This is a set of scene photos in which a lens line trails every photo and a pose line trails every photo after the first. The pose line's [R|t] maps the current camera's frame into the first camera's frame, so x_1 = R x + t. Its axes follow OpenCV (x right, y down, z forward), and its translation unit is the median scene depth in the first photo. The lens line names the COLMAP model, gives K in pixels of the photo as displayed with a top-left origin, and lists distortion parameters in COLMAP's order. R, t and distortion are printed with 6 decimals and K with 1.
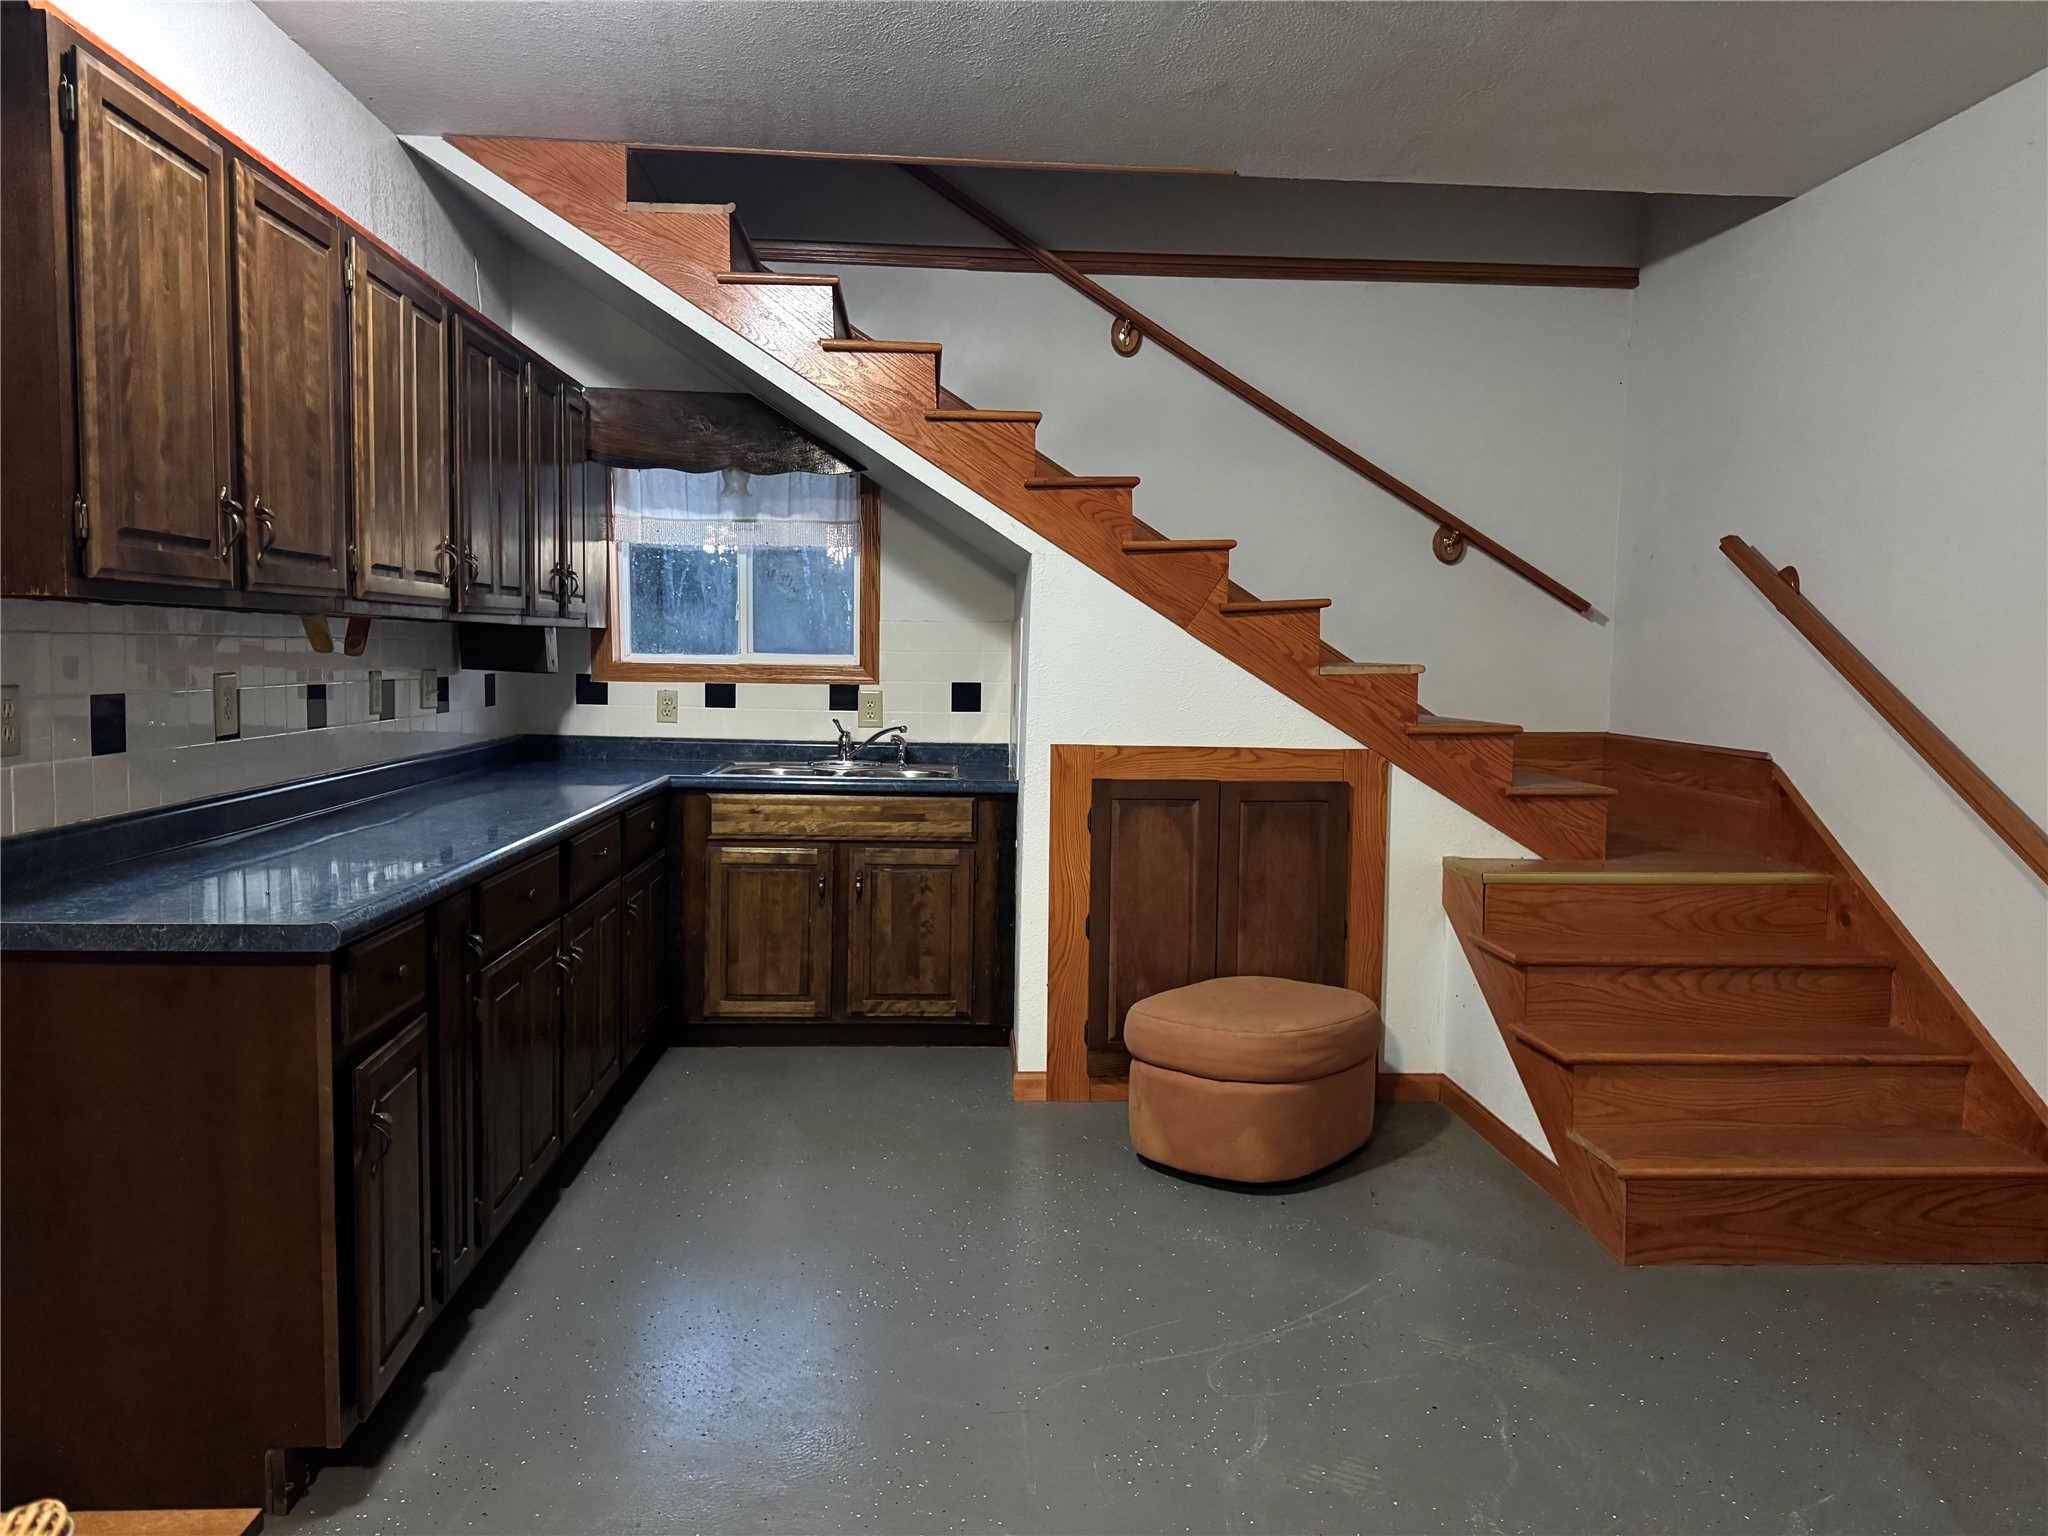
lens RADIAL K [[1441.7, 0, 1025.8], [0, 1441.7, 769.2], [0, 0, 1]] dist [0.050214, -0.059843]
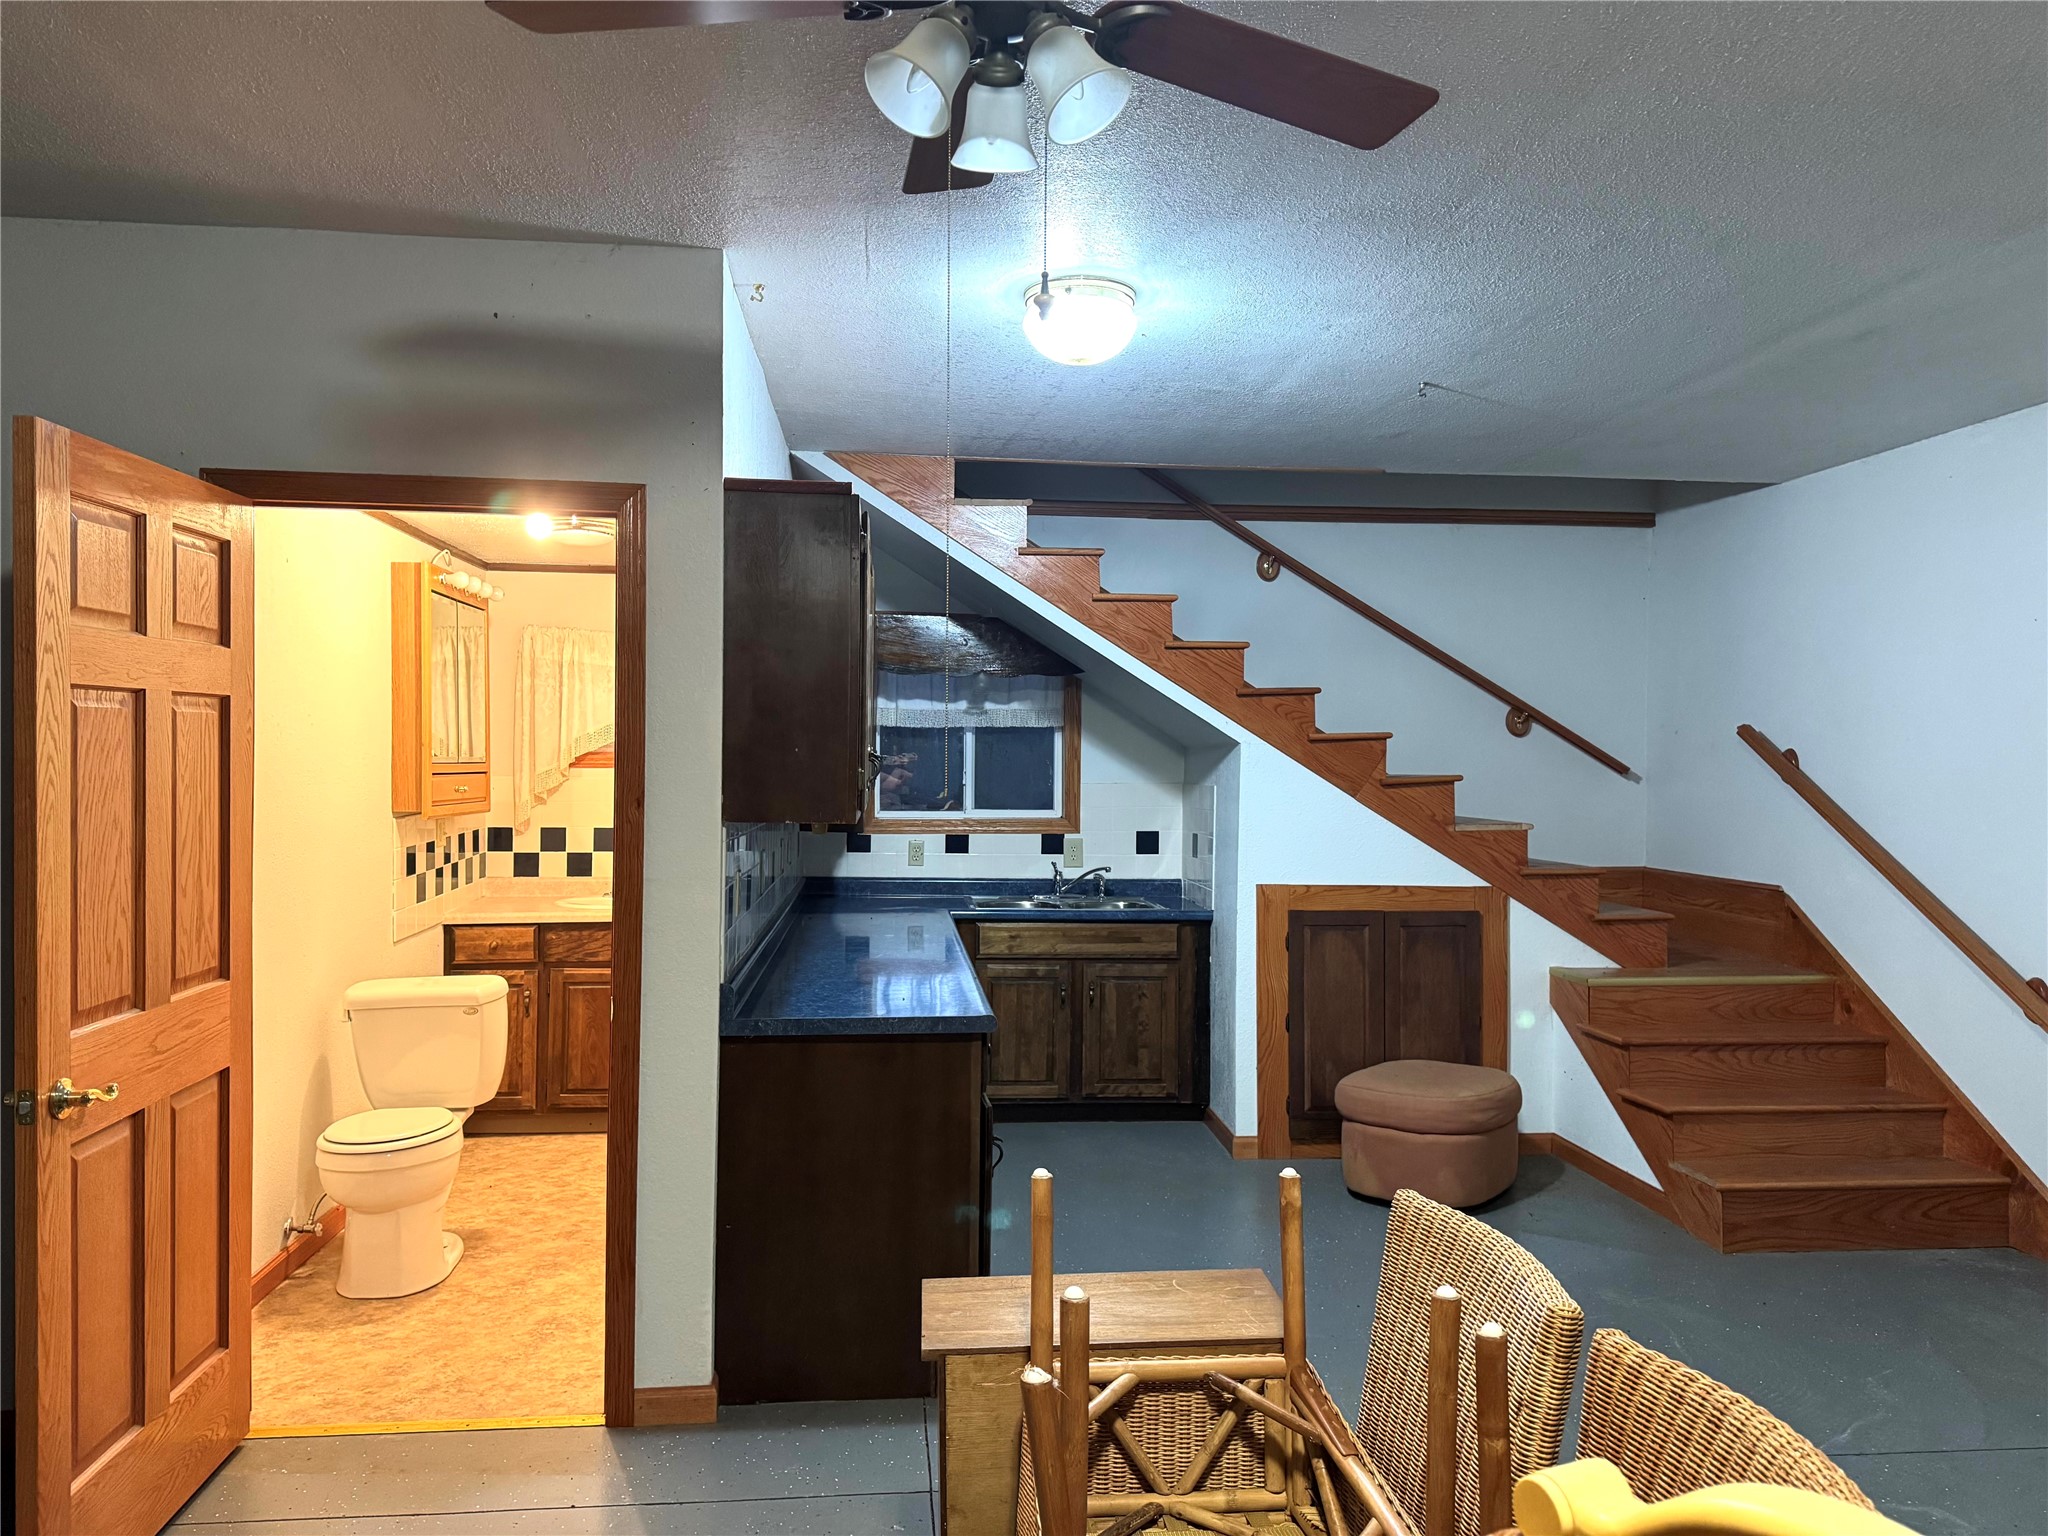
lens RADIAL K [[1441.7, 0, 1025.2], [0, 1441.7, 759.8], [0, 0, 1]] dist [0.050214, -0.059843]
pose [[0.999247, -0.007364, 0.038102, -0.245944], [0.010490, 0.996535, -0.082508, -0.024372], [-0.037363, 0.082846, 0.995862, -0.333535]]
